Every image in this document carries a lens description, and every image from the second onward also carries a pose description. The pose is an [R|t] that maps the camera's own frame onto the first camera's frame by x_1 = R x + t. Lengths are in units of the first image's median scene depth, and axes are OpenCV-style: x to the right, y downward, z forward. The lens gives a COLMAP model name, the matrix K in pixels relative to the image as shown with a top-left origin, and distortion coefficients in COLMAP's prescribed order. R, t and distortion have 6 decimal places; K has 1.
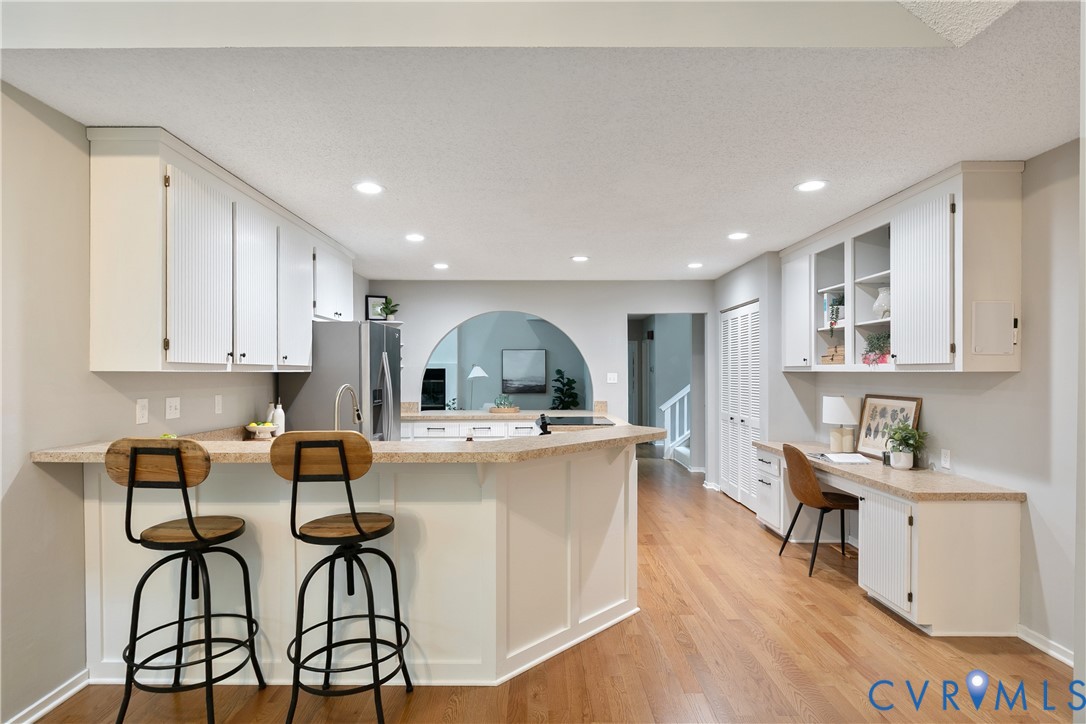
lens RADIAL K [[568.0, 0, 543.4], [0, 568.0, 377.1], [0, 0, 1]] dist [-0.006092, 0.002419]
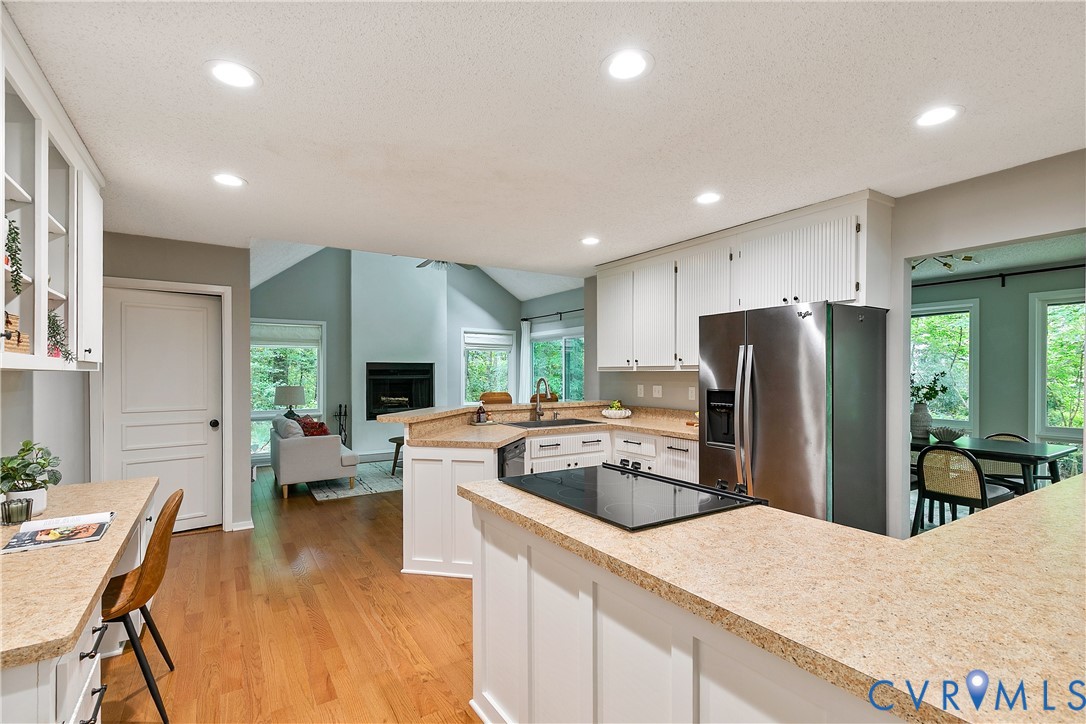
lens RADIAL K [[497.3, 0, 528.0], [0, 497.3, 370.0], [0, 0, 1]] dist [0.008006, -0.000662]
pose [[-0.855789, 0.001264, -0.517324, 0.439331], [-0.001112, 0.999990, 0.004282, -0.015983], [0.517324, 0.004239, -0.855779, 1.851802]]
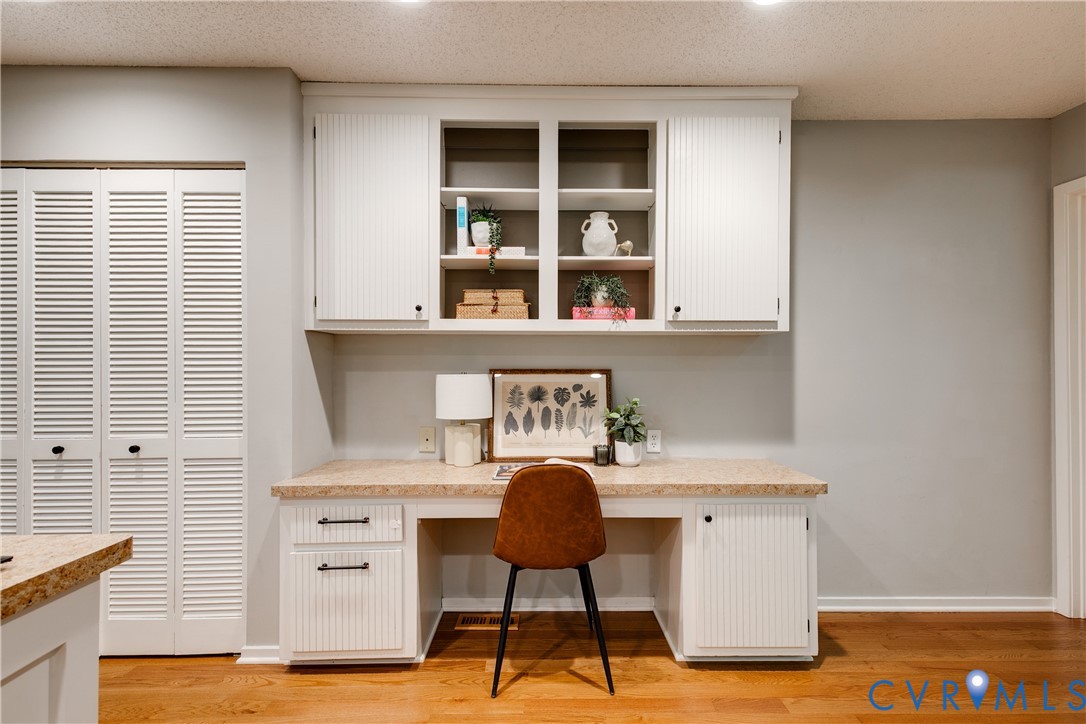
lens RADIAL K [[529.6, 0, 544.2], [0, 529.6, 358.3], [0, 0, 1]] dist [0.005455, 0.001206]
pose [[-0.006972, -0.007183, 0.999950, -0.056233], [0.004945, 0.999962, 0.007217, 0.017441], [-0.999963, 0.004996, -0.006937, 1.165178]]
